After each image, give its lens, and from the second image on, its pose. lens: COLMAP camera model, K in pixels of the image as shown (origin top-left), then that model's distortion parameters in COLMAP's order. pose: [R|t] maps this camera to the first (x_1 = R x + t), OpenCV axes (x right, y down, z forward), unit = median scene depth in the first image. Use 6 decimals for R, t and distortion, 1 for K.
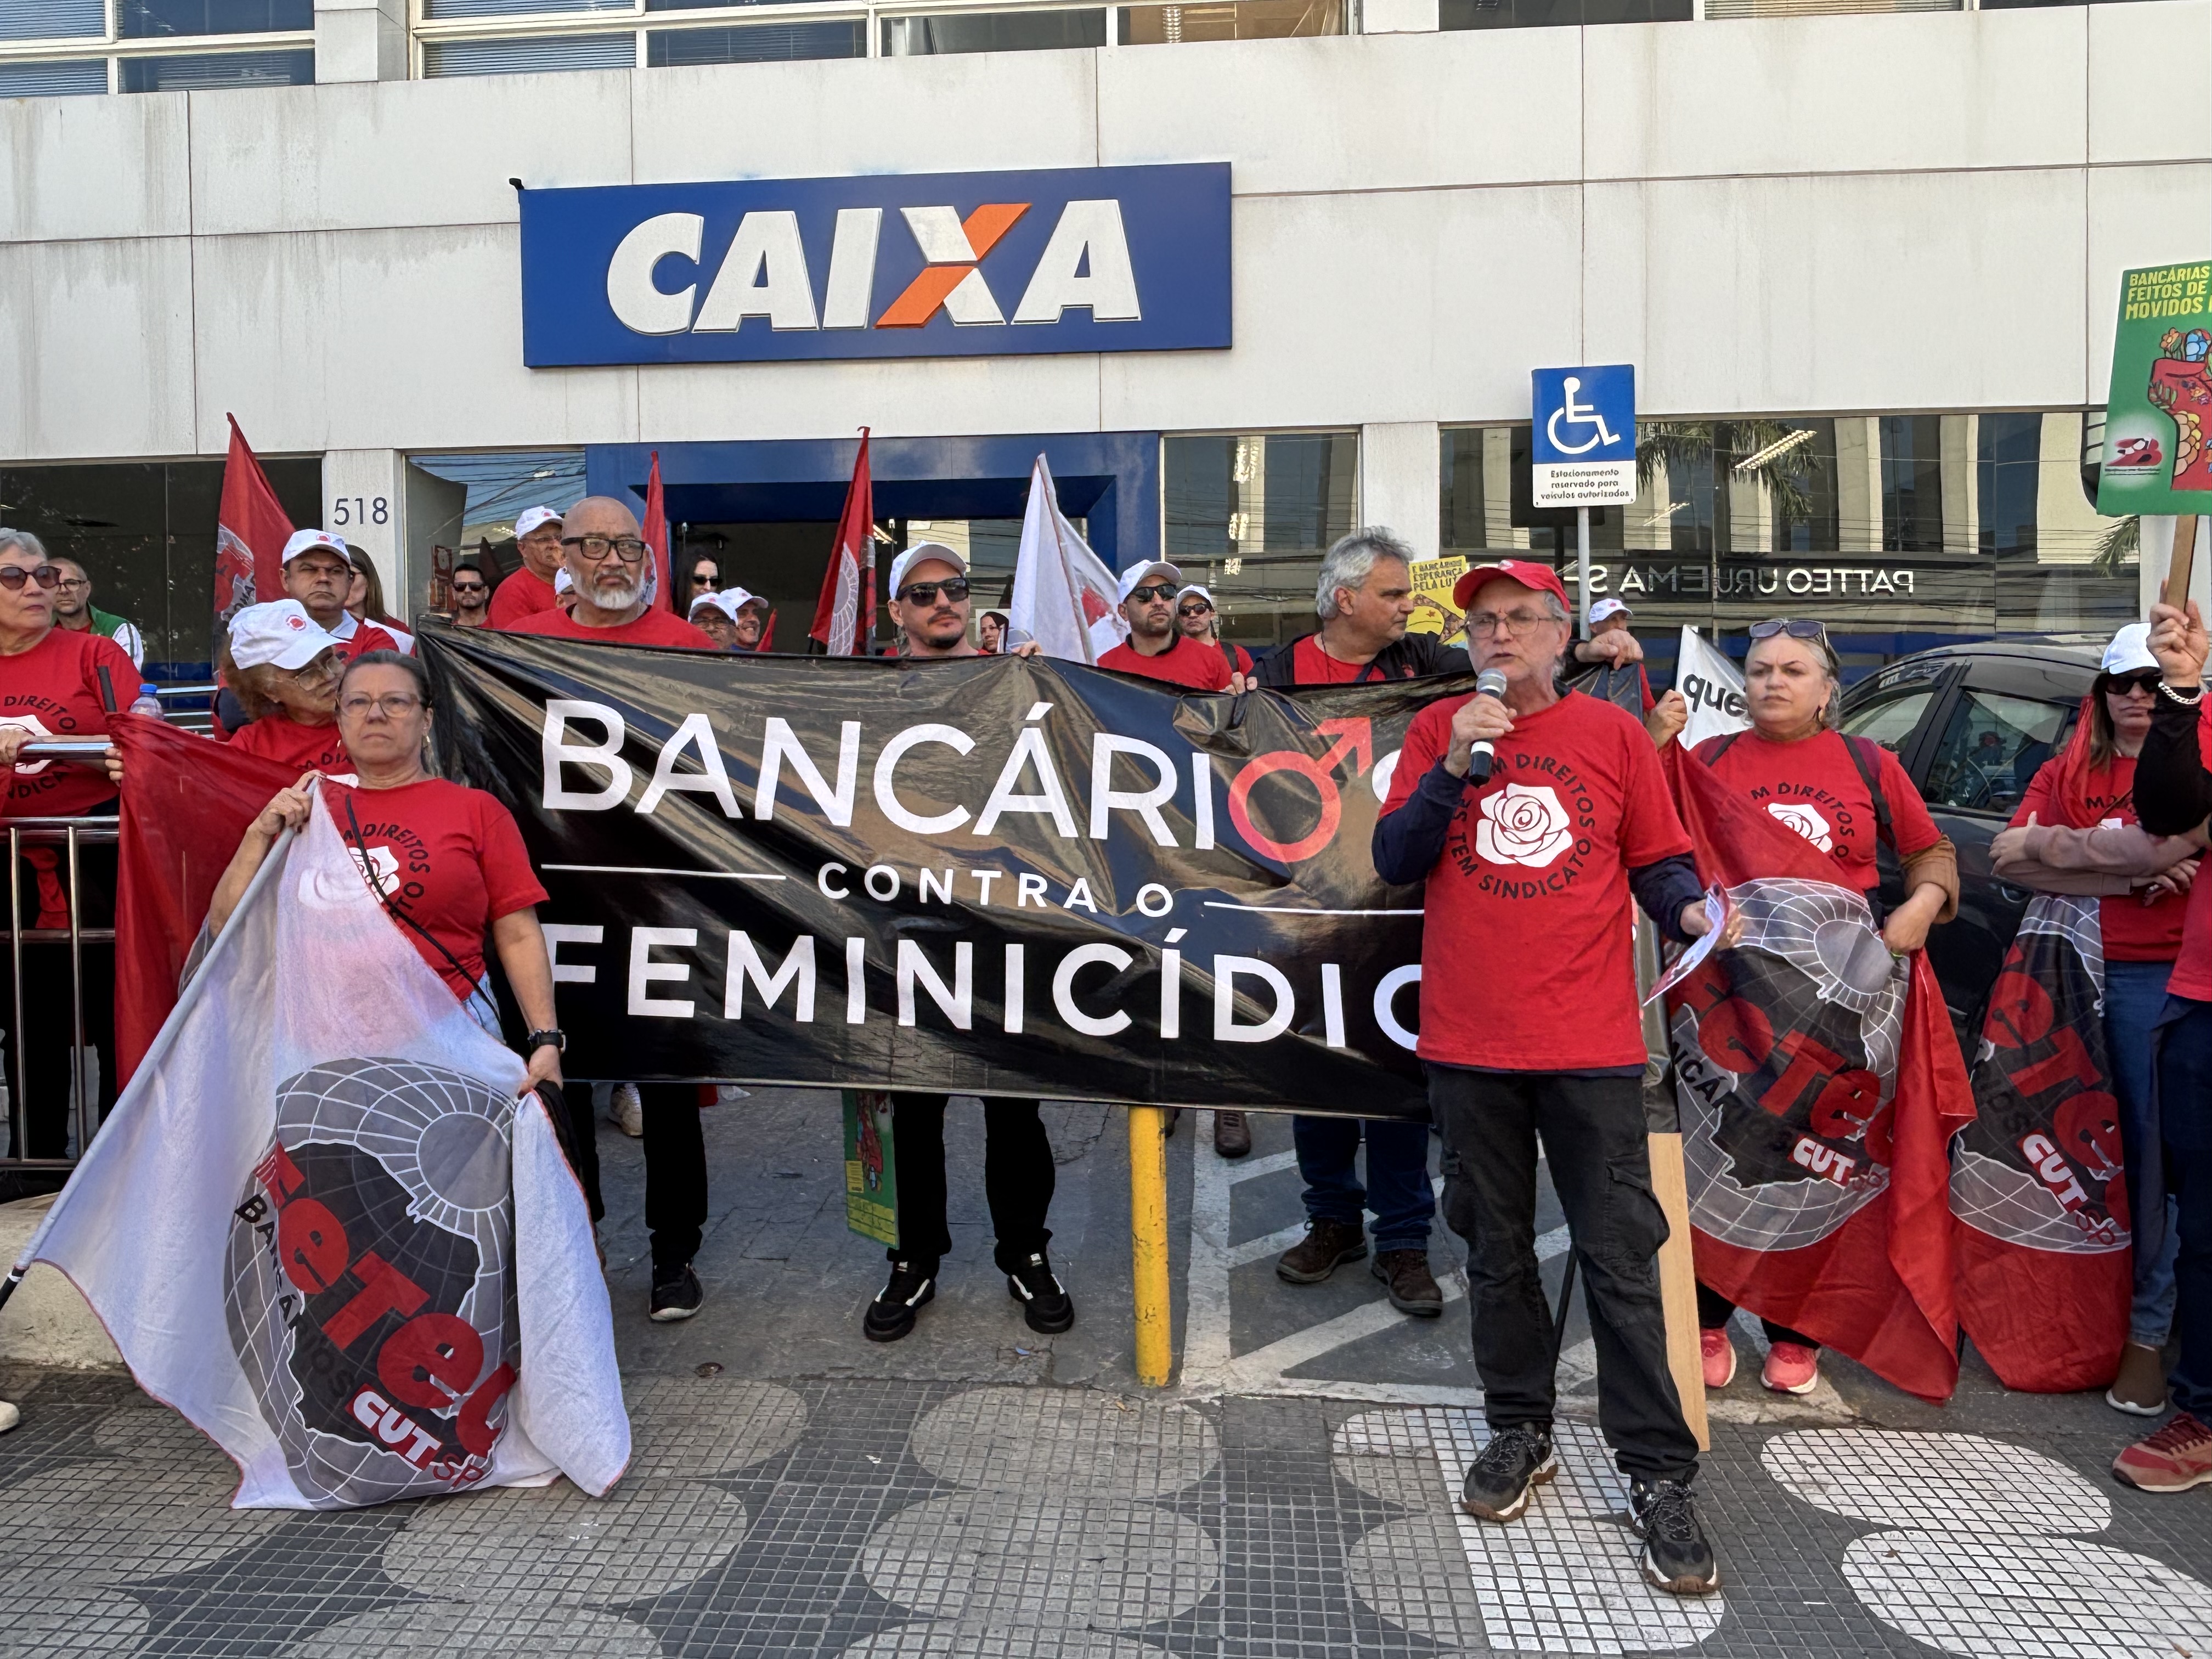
lens RADIAL K [[1559.7, 0, 1106.0], [0, 1559.7, 829.5], [0, 0, 1]] dist [-0.004583, -0.006490]
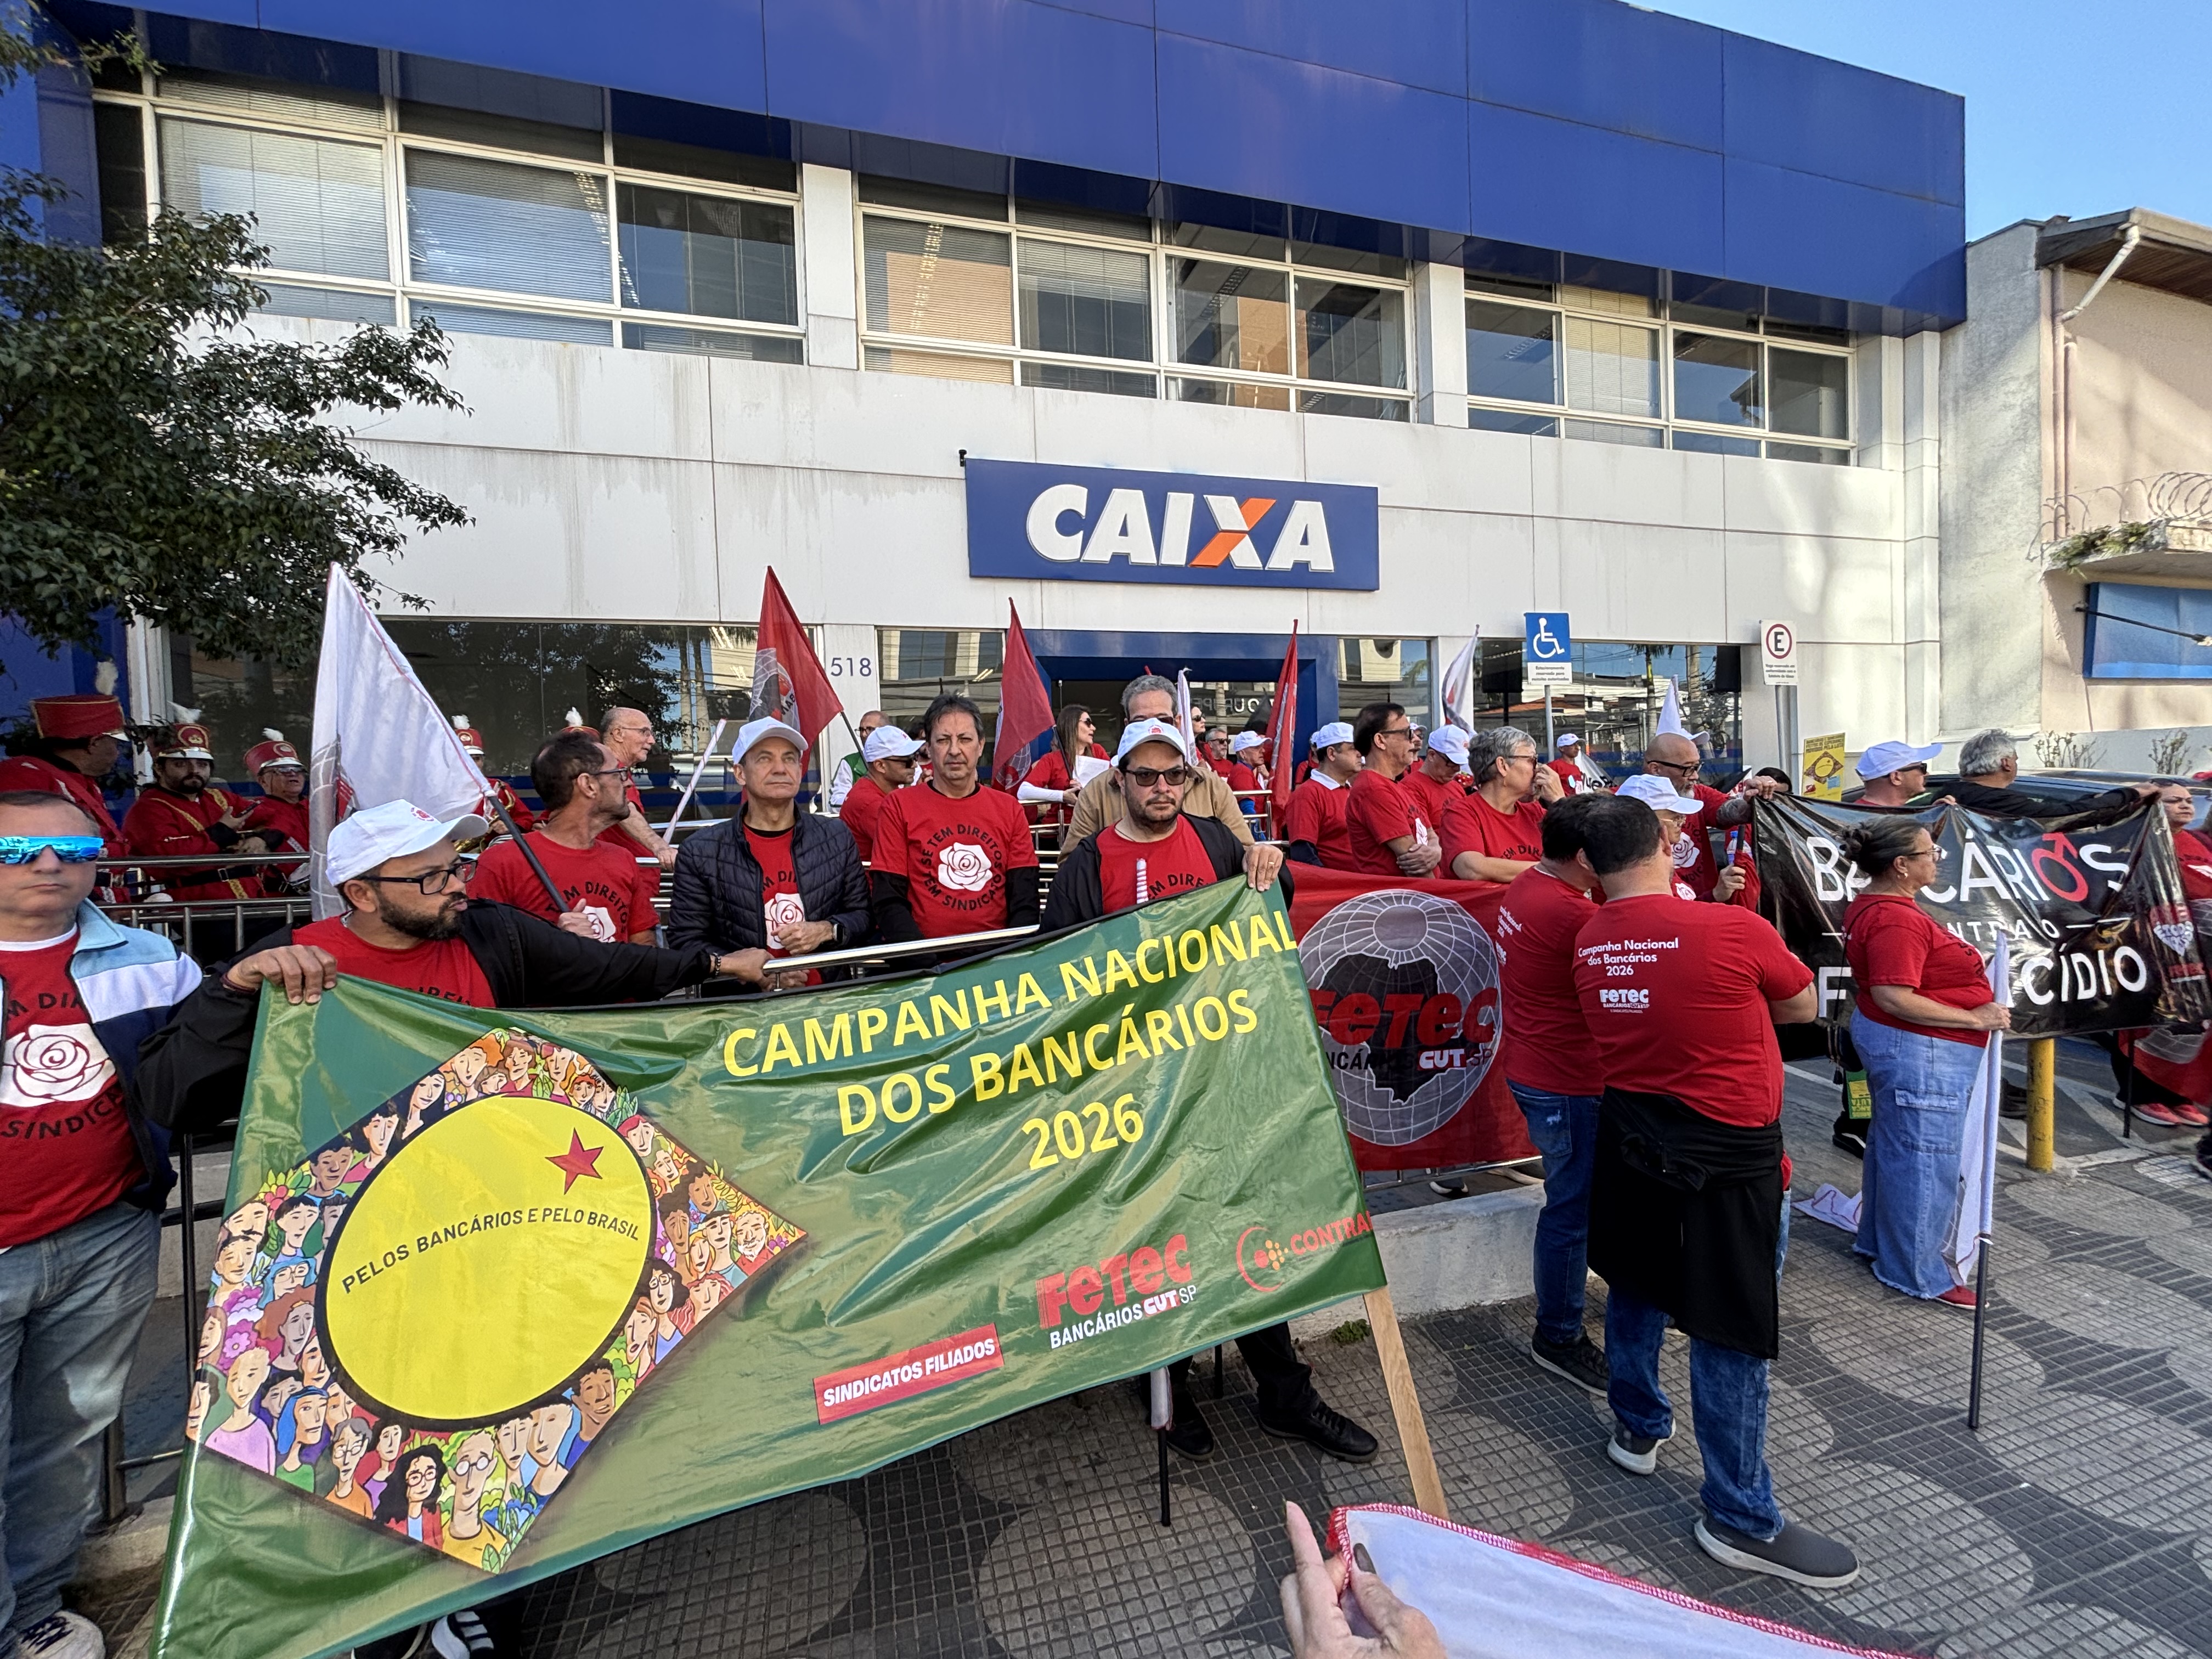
lens RADIAL K [[906.2, 0, 1108.1], [0, 906.2, 825.6], [0, 0, 1]] dist [-0.001429, -0.000049]
pose [[0.935645, -0.035165, 0.351185, -0.579482], [0.035994, 0.999343, 0.004169, -0.054132], [-0.351101, 0.008740, 0.936297, 0.133698]]
